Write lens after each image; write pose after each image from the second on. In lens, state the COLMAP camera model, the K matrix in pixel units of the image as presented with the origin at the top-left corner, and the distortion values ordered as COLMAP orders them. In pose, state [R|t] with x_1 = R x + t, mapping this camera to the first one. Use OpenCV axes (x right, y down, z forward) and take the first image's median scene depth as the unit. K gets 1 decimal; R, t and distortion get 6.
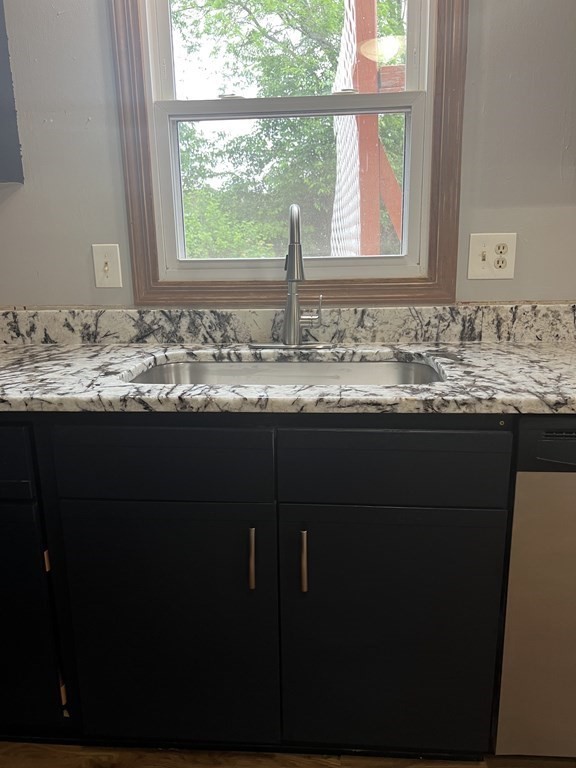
lens RADIAL K [[578.3, 0, 285.6], [0, 578.3, 388.1], [0, 0, 1]] dist [0.064713, -0.076093]
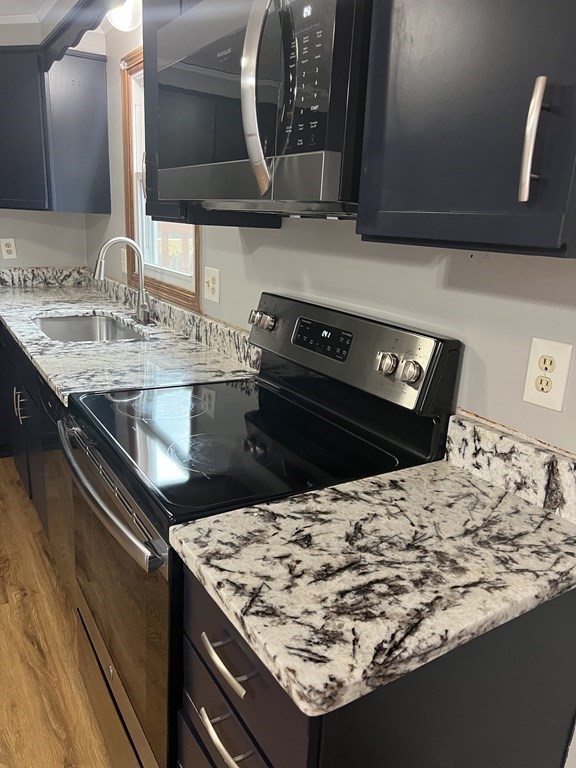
lens RADIAL K [[578.3, 0, 285.6], [0, 578.3, 388.1], [0, 0, 1]] dist [0.064713, -0.076093]
pose [[0.591377, 0.273557, -0.758578, 1.569414], [-0.252760, 0.956179, 0.147767, -0.238220], [0.765758, 0.104352, 0.634606, 0.283169]]
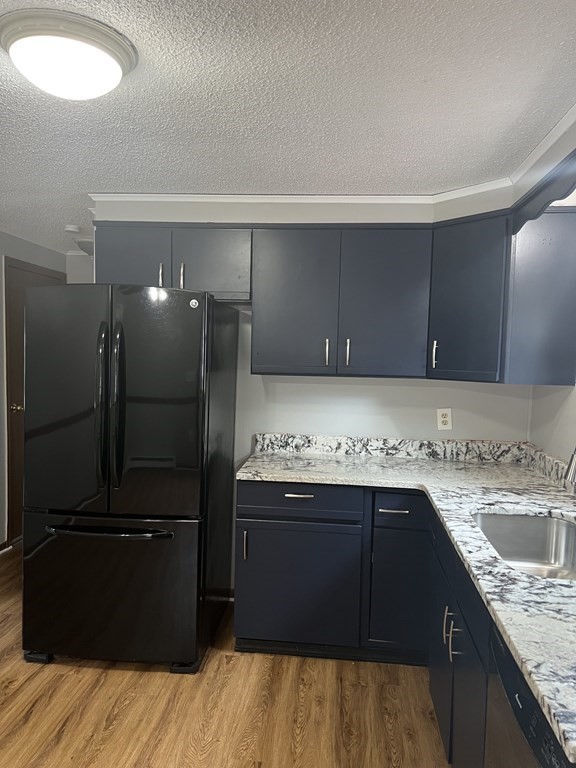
lens RADIAL K [[578.3, 0, 285.6], [0, 578.3, 388.1], [0, 0, 1]] dist [0.064713, -0.076093]
pose [[-0.026669, 0.082943, -0.996197, 1.150684], [-0.264171, 0.960540, 0.087047, -0.284063], [0.964107, 0.265488, -0.003706, 0.275753]]
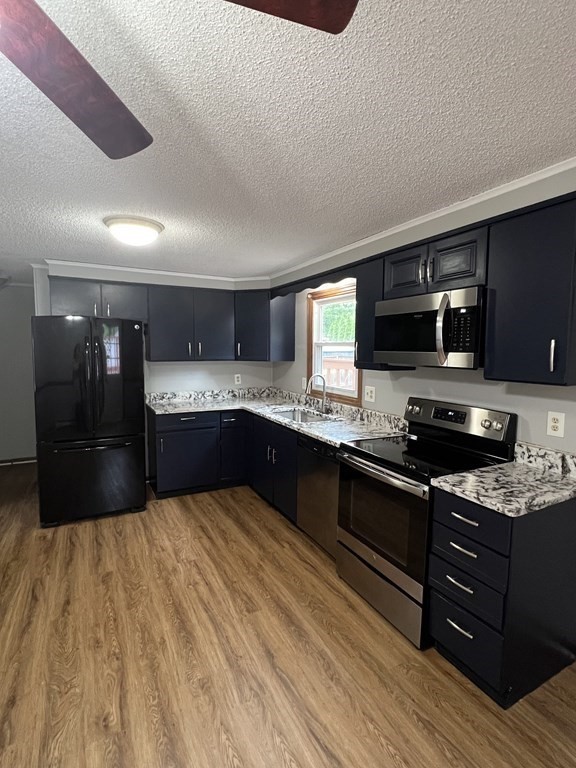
lens RADIAL K [[389.9, 0, 288.7], [0, 389.9, 383.4], [0, 0, 1]] dist [-0.000872, 0.000828]
pose [[0.528810, 0.102933, -0.842475, 1.805544], [-0.222472, 0.974722, -0.020551, -0.145609], [0.819064, 0.198295, 0.538343, -0.424452]]
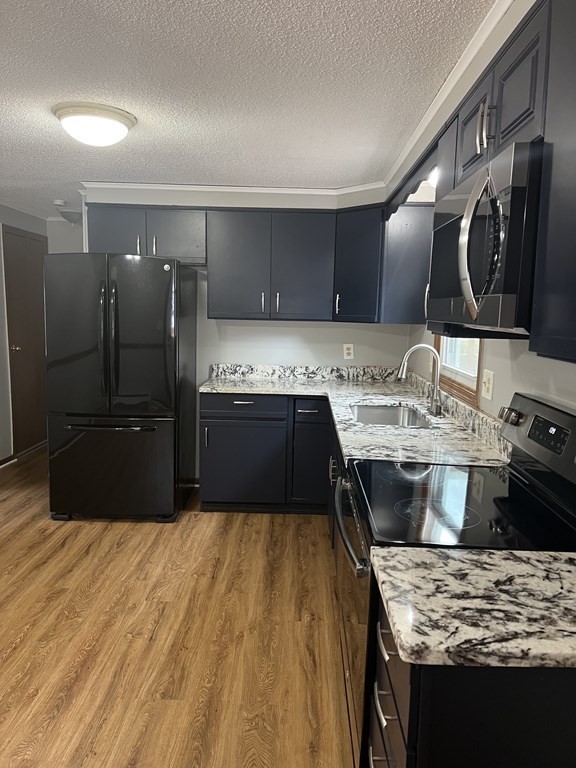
lens RADIAL K [[575.5, 0, 291.3], [0, 575.5, 384.9], [0, 0, 1]] dist [0.065987, -0.076781]
pose [[0.061521, 0.155447, -0.985927, 1.881271], [-0.263657, 0.955242, 0.134158, -0.296088], [0.962653, 0.251692, 0.099752, 0.324173]]
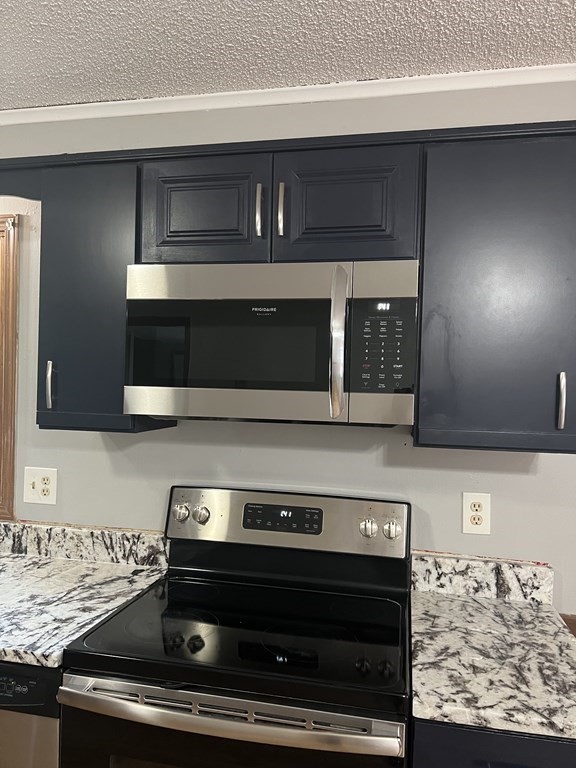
lens RADIAL K [[578.3, 0, 285.6], [0, 578.3, 388.1], [0, 0, 1]] dist [0.064713, -0.076093]
pose [[0.991081, 0.048781, -0.124013, 1.017520], [-0.076301, 0.970675, -0.227964, -0.183087], [0.109256, 0.235393, 0.965740, -0.199437]]
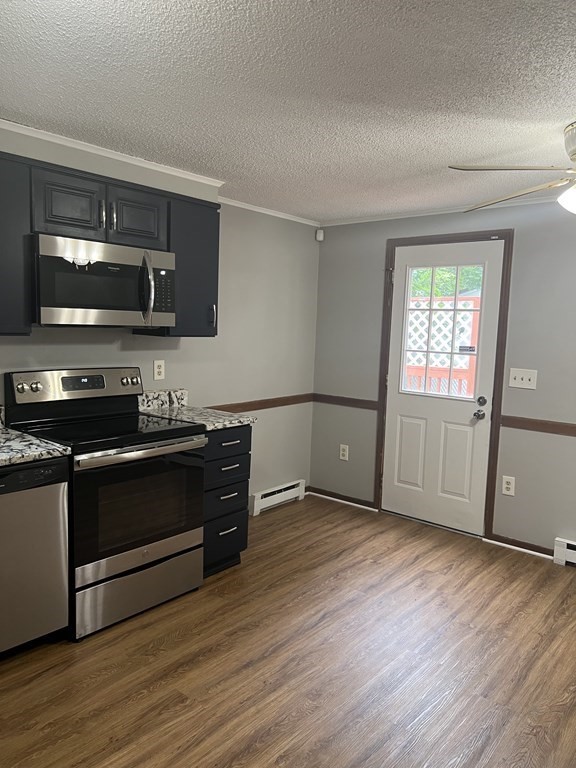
lens RADIAL K [[575.5, 0, 291.3], [0, 575.5, 384.9], [0, 0, 1]] dist [0.065987, -0.076781]
pose [[0.574341, -0.049002, 0.817148, -0.279308], [0.153927, 0.986866, -0.049010, 0.012243], [-0.804014, 0.153929, 0.574340, -0.749787]]
